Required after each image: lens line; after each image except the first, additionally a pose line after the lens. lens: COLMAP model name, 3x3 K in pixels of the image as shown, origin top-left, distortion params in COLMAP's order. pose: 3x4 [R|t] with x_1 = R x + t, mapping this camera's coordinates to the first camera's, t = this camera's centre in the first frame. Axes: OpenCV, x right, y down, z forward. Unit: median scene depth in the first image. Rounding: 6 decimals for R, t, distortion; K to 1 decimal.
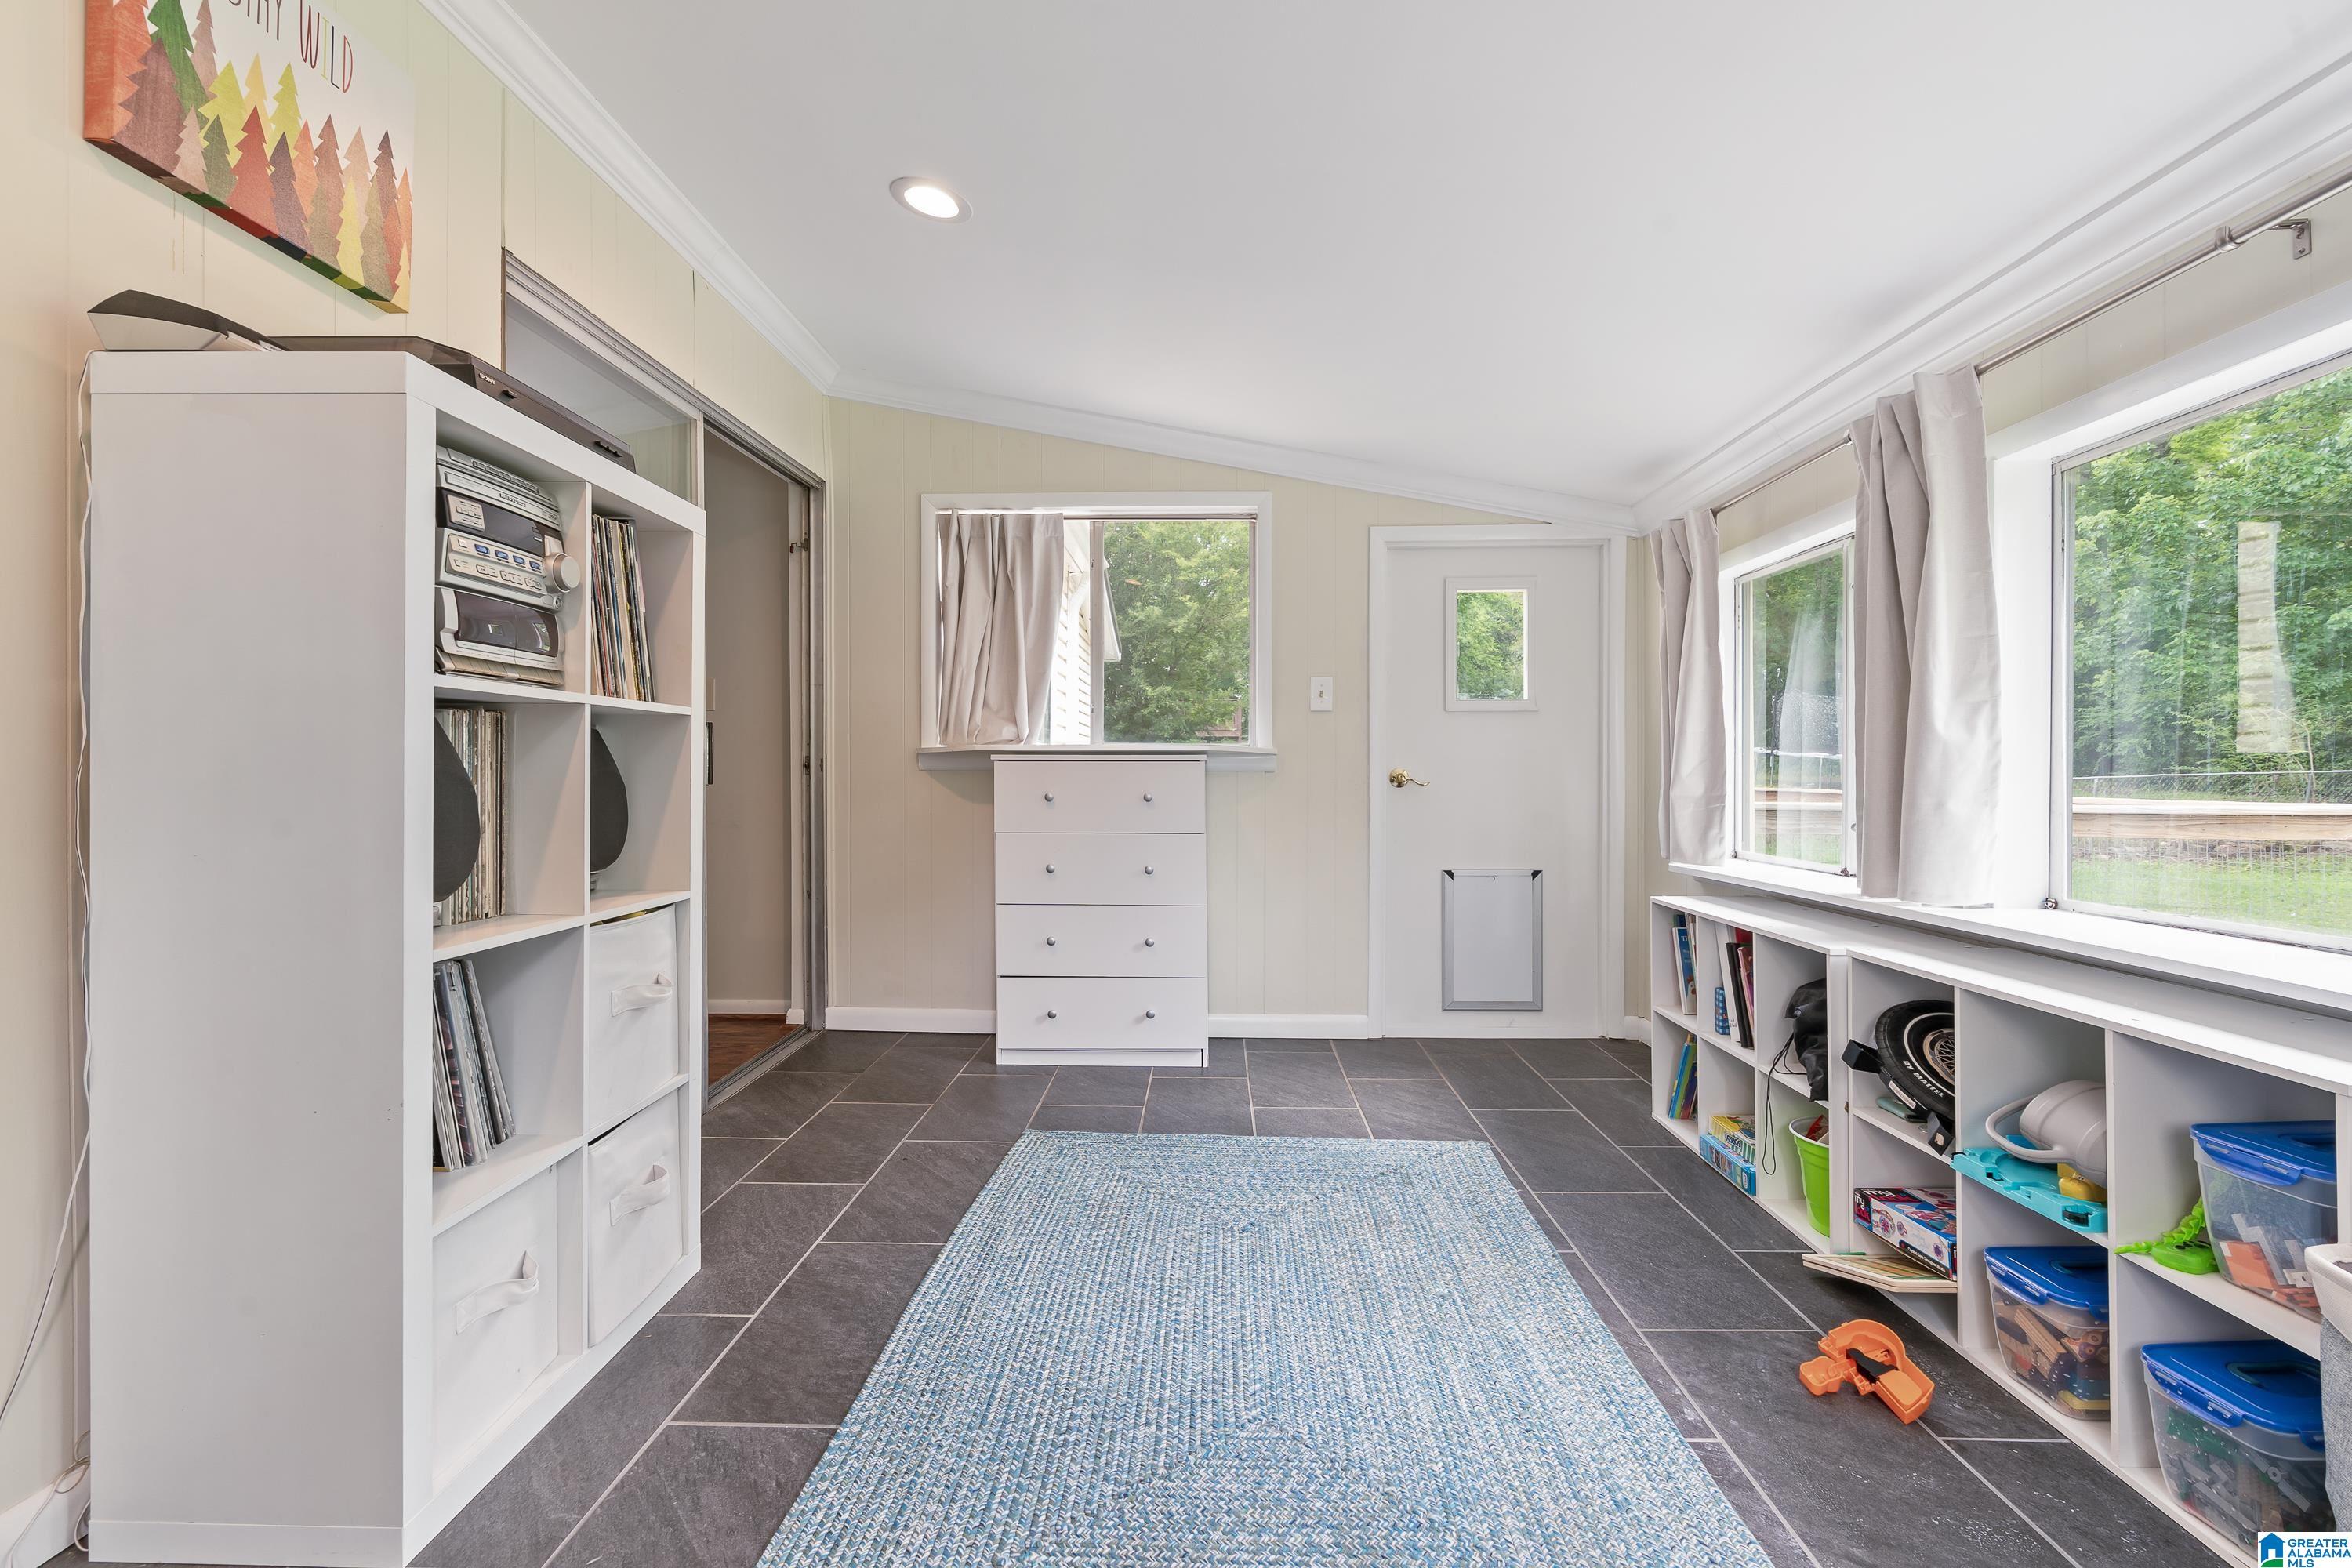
lens RADIAL K [[1105.2, 0, 1169.6], [0, 1105.2, 777.3], [0, 0, 1]] dist [-0.001961, 0.000084]
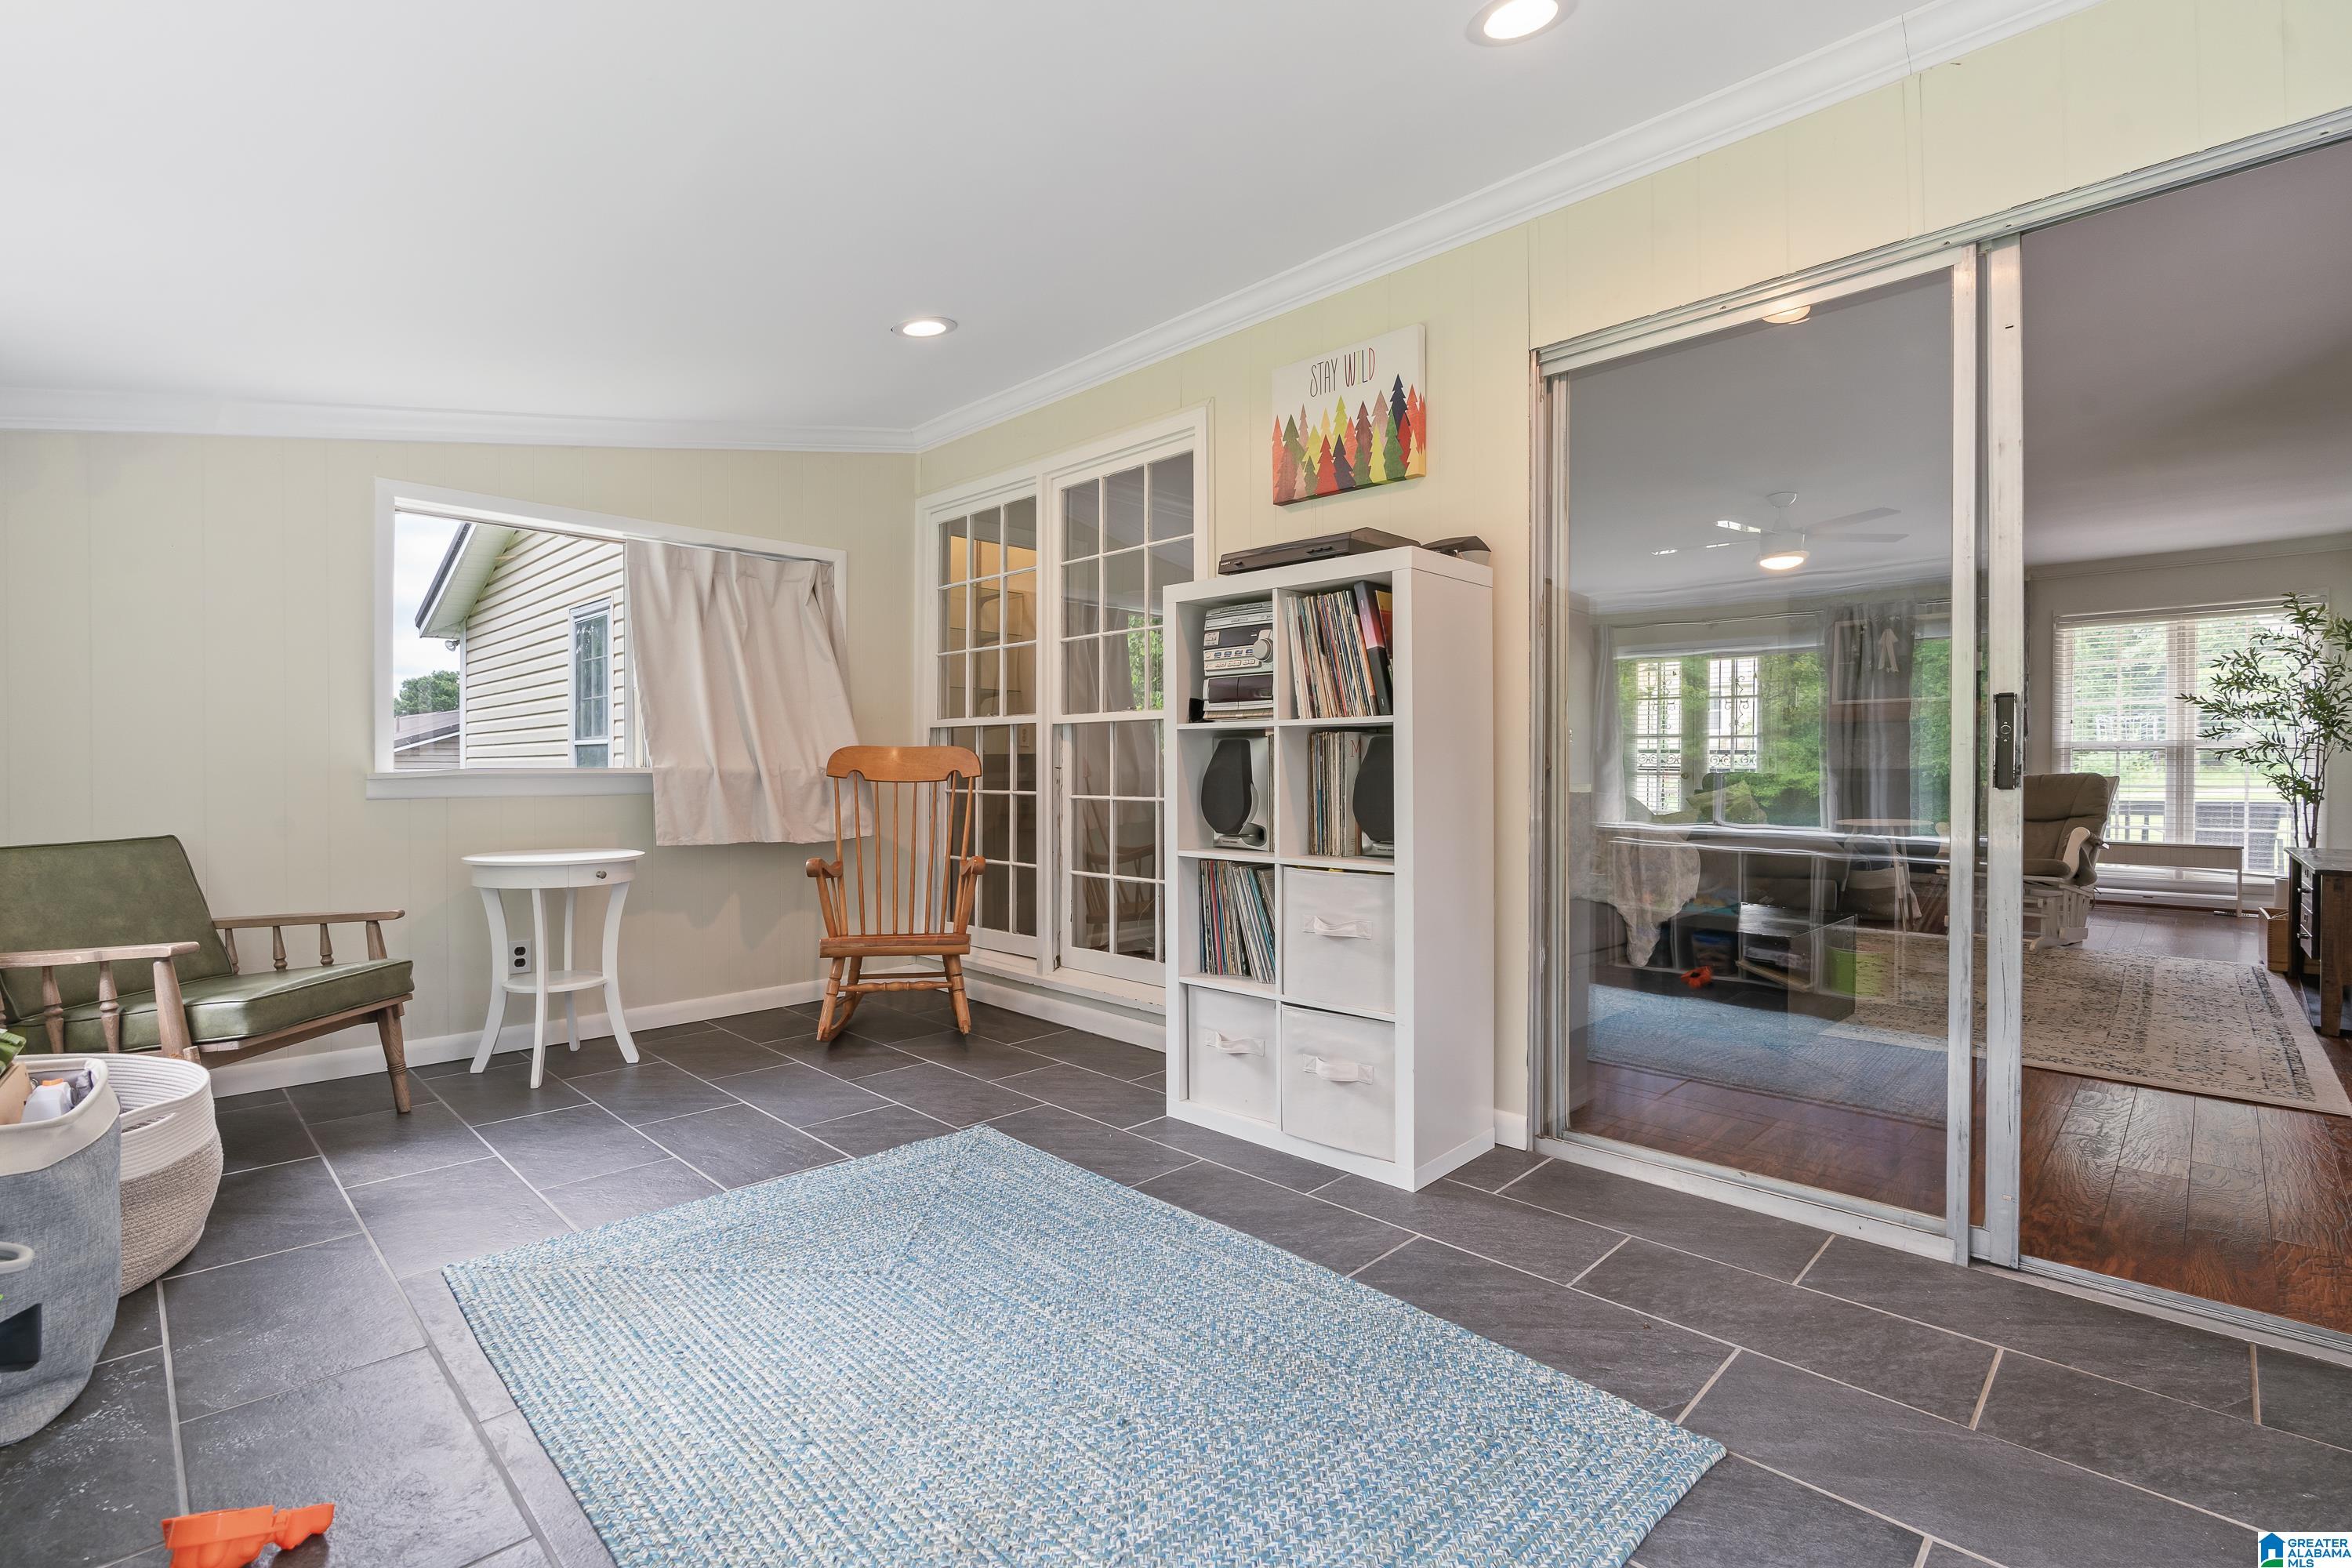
lens RADIAL K [[1066.9, 0, 1178.6], [0, 1066.9, 776.6], [0, 0, 1]] dist [-0.008073, 0.000251]
pose [[-0.677307, 0.005957, -0.735676, 0.687383], [-0.005685, 0.999895, 0.013330, -0.012897], [0.735679, 0.013211, -0.677202, 1.881681]]
